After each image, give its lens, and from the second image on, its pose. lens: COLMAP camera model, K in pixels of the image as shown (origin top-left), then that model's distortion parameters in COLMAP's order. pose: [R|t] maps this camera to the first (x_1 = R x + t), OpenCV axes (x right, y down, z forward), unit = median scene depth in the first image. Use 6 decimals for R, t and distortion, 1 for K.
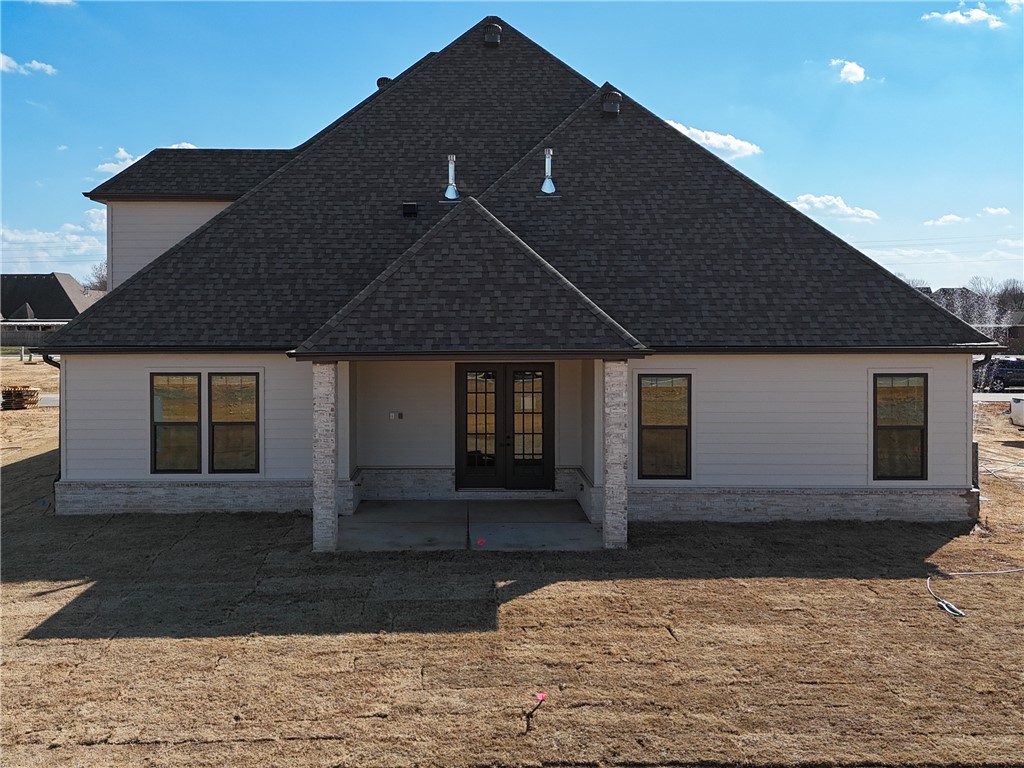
lens RADIAL K [[1048.4, 0, 523.3], [0, 1048.4, 381.2], [0, 0, 1]] dist [0.150129, -0.375514]
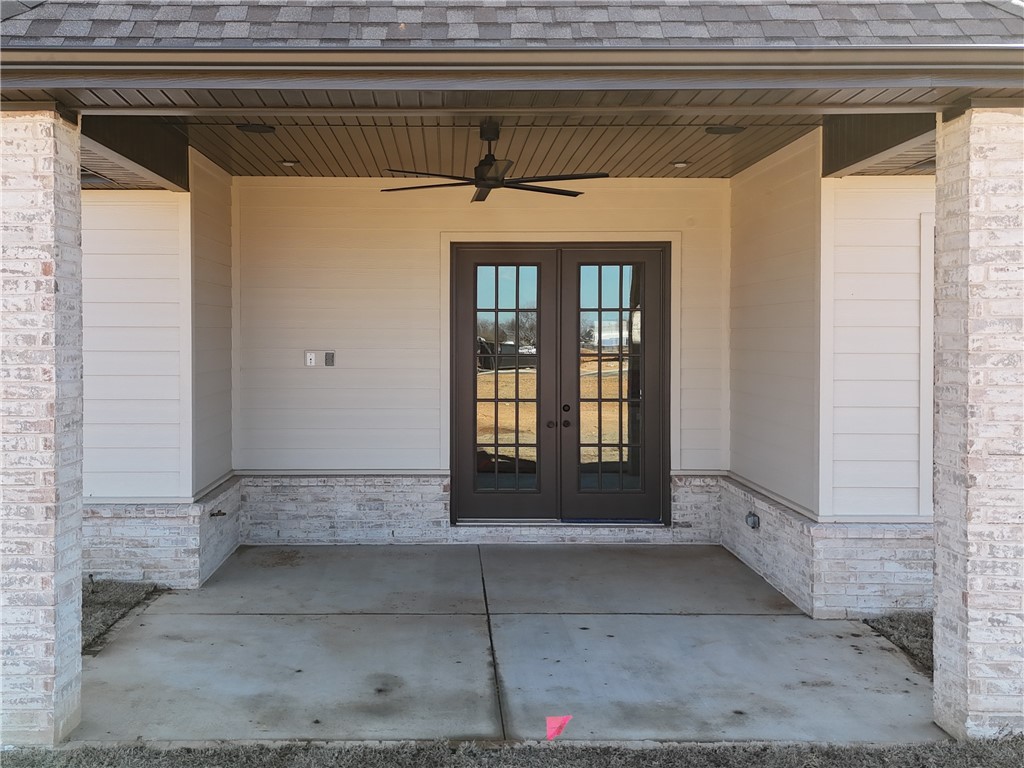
lens RADIAL K [[1000.5, 0, 512.0], [0, 1000.5, 384.0], [0, 0, 1]] dist [0.124218, -0.265637]
pose [[0.999952, 0.002406, 0.009543, -0.045755], [-0.002255, 0.999873, -0.015785, 0.054333], [-0.009579, 0.015762, 0.999830, 0.611176]]
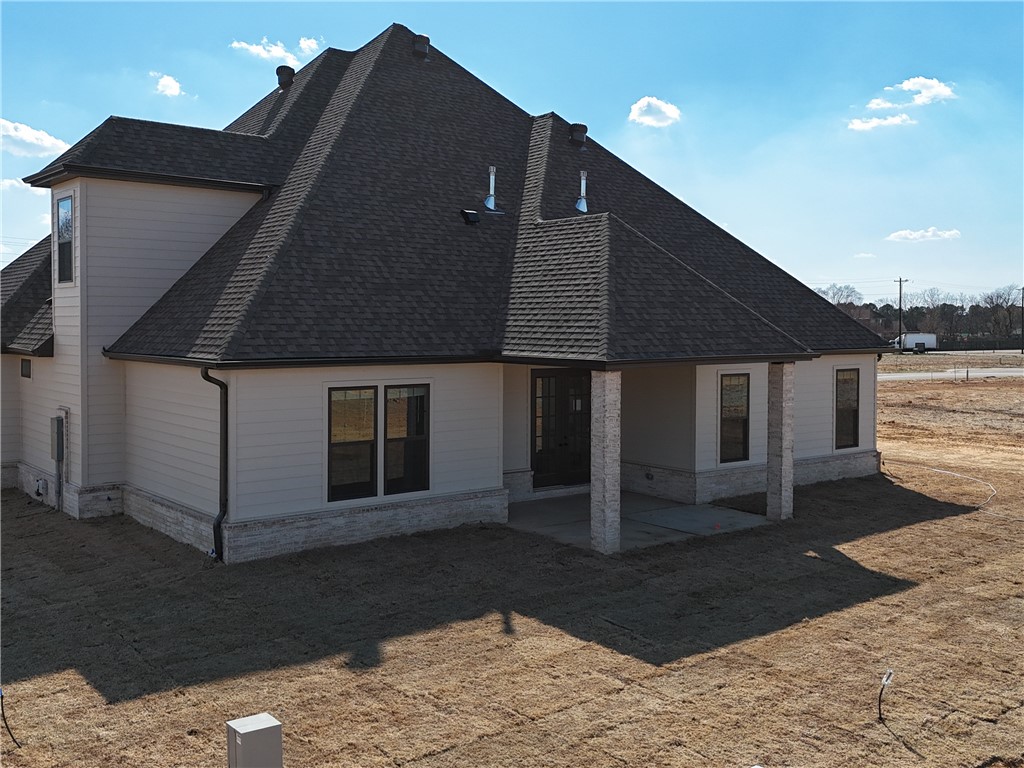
lens RADIAL K [[1000.5, 0, 512.0], [0, 1000.5, 384.0], [0, 0, 1]] dist [0.124218, -0.265637]
pose [[0.783665, -0.031816, 0.620369, -0.746578], [0.031298, 0.999441, 0.011721, -0.015858], [-0.620395, 0.010231, 0.784223, 0.248784]]
